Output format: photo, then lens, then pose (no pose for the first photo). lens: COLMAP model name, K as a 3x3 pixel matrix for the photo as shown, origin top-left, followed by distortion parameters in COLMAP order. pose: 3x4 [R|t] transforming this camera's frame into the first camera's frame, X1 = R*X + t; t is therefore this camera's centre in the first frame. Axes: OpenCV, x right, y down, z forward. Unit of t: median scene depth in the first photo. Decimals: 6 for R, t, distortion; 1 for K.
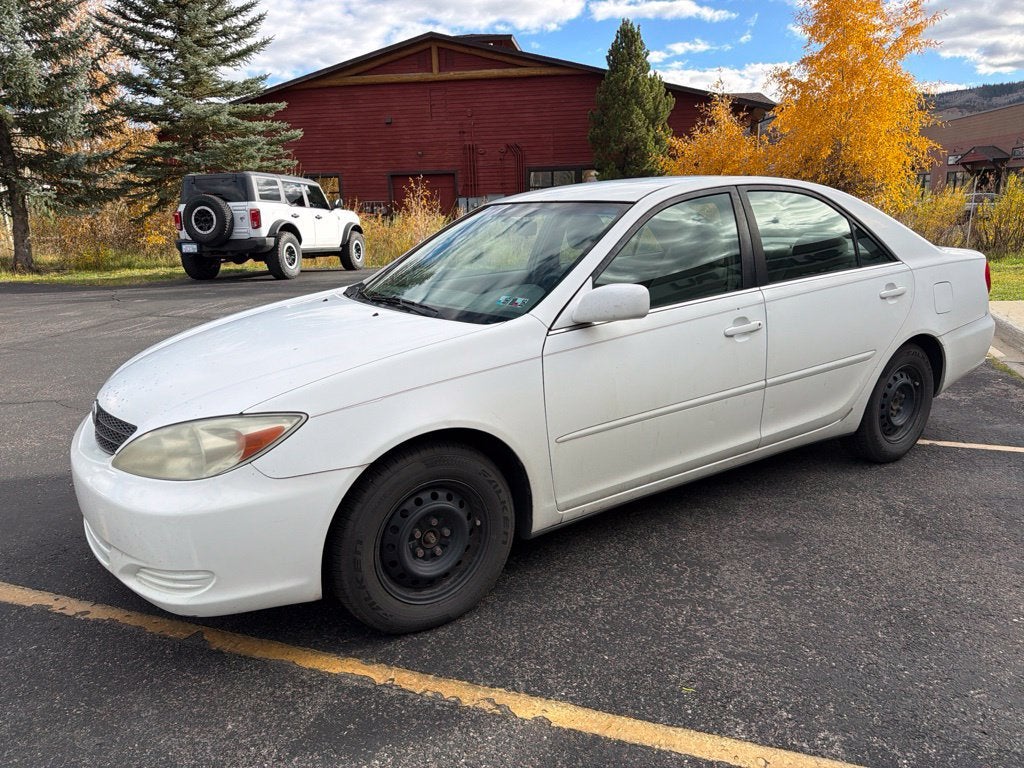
lens RADIAL K [[721.6, 0, 507.8], [0, 721.6, 389.5], [0, 0, 1]] dist [0.023812, -0.031107]
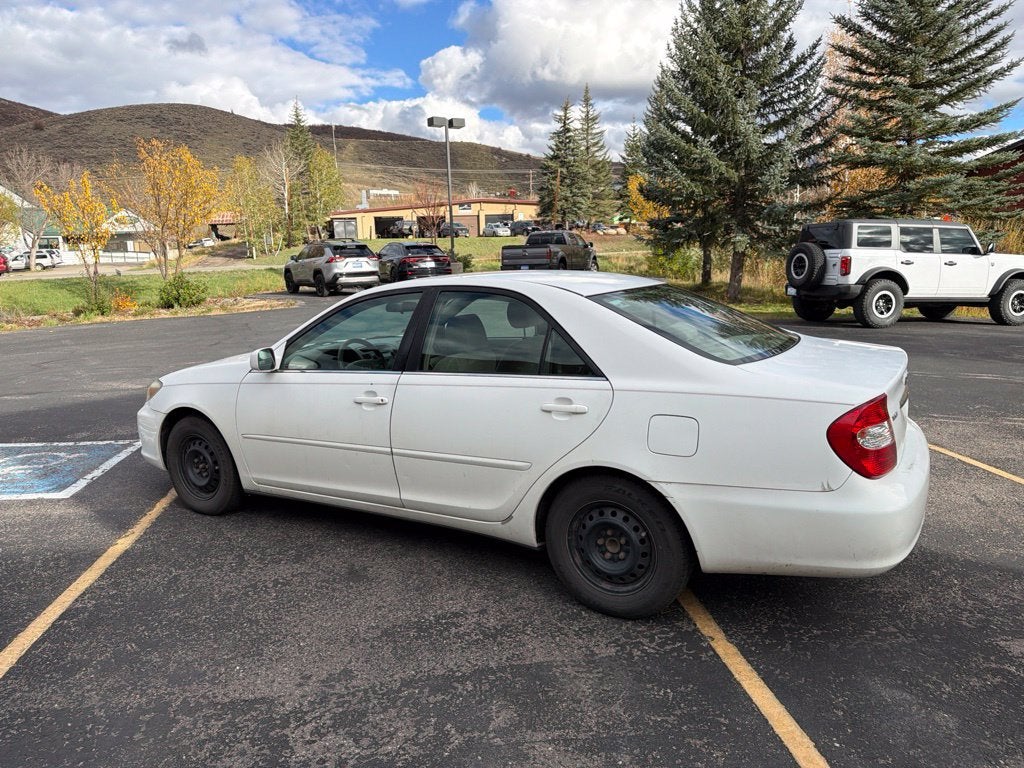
lens RADIAL K [[721.6, 0, 503.9], [0, 721.6, 384.5], [0, 0, 1]] dist [0.023812, -0.031107]
pose [[0.442734, 0.170706, -0.880253, 0.352113], [-0.208854, 0.974341, 0.083907, -0.061200], [0.871990, 0.146696, 0.467027, 0.143790]]
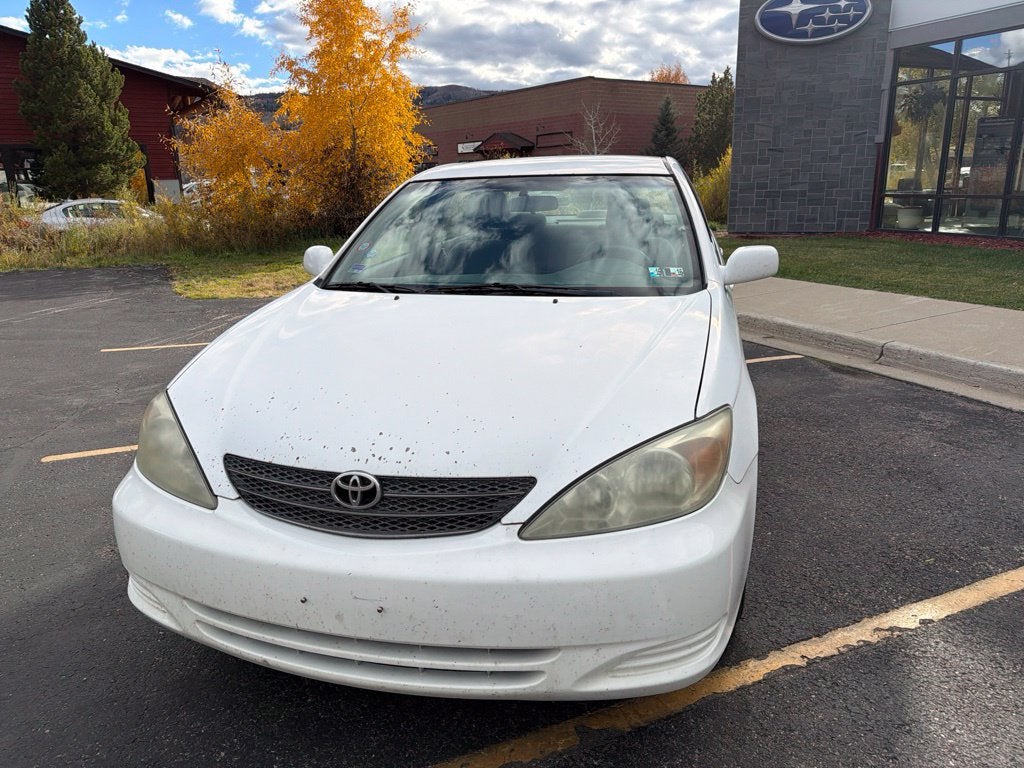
lens RADIAL K [[721.6, 0, 509.6], [0, 721.6, 376.9], [0, 0, 1]] dist [0.023812, -0.031107]
pose [[0.731281, -0.169187, 0.660760, -0.172735], [0.171796, 0.983204, 0.061616, -0.016396], [-0.660087, 0.068457, 0.748064, 0.084822]]
